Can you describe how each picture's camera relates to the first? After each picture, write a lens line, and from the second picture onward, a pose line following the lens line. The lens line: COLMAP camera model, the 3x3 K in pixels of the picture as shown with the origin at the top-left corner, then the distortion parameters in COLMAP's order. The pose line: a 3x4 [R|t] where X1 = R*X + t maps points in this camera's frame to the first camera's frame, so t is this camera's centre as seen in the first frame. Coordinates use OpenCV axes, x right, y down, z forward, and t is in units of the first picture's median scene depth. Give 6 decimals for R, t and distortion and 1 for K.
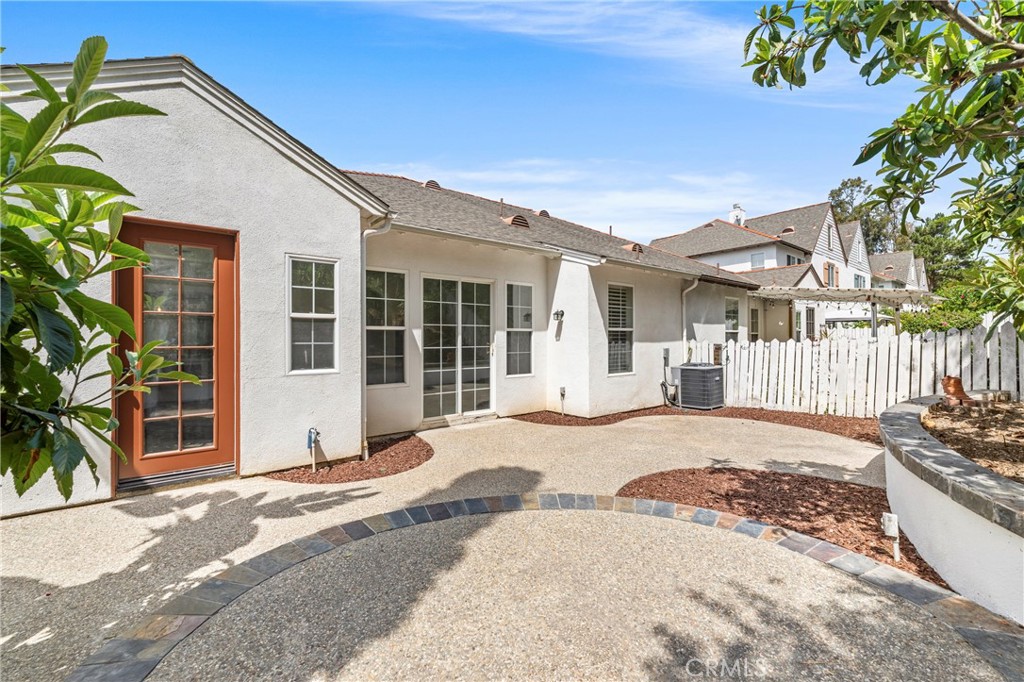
lens RADIAL K [[417.2, 0, 510.0], [0, 417.2, 337.5], [0, 0, 1]] dist [0.001928, -0.000646]
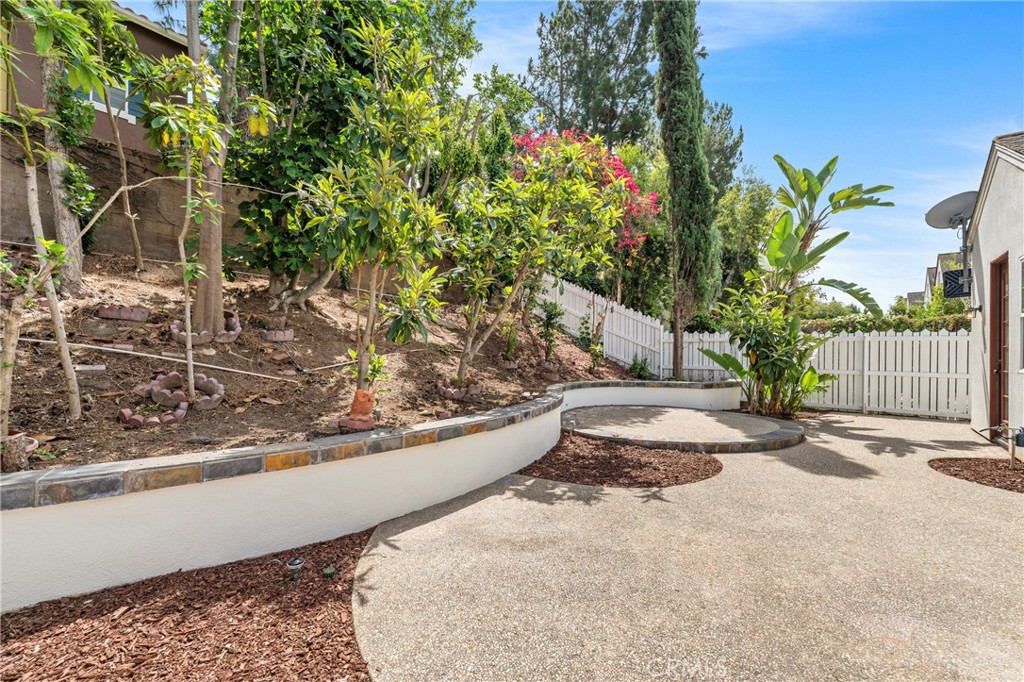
lens RADIAL K [[417.2, 0, 508.5], [0, 417.2, 358.5], [0, 0, 1]] dist [0.001928, -0.000646]
pose [[-0.978754, 0.008715, -0.204853, 0.654035], [0.007748, 0.999955, 0.005520, 0.025056], [0.204892, 0.003816, -0.978777, 1.206563]]
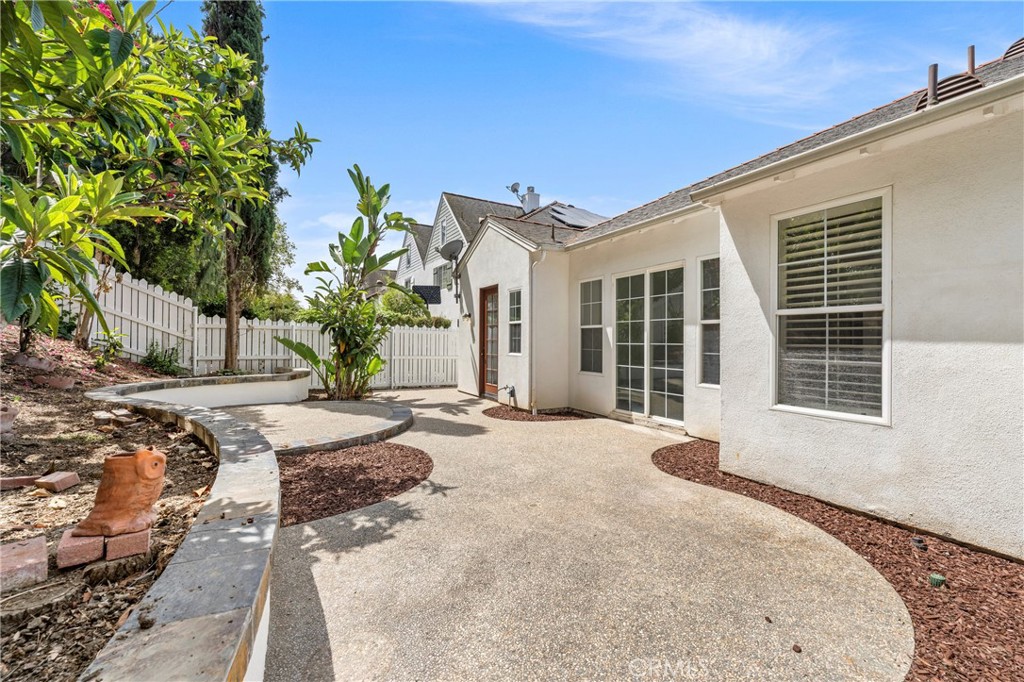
lens RADIAL K [[417.2, 0, 512.1], [0, 417.2, 341.9], [0, 0, 1]] dist [0.001928, -0.000646]
pose [[-0.159175, 0.007194, -0.987224, 0.888734], [0.002154, 0.999974, 0.006940, 0.011754], [0.987248, -0.001022, -0.159186, 0.894049]]
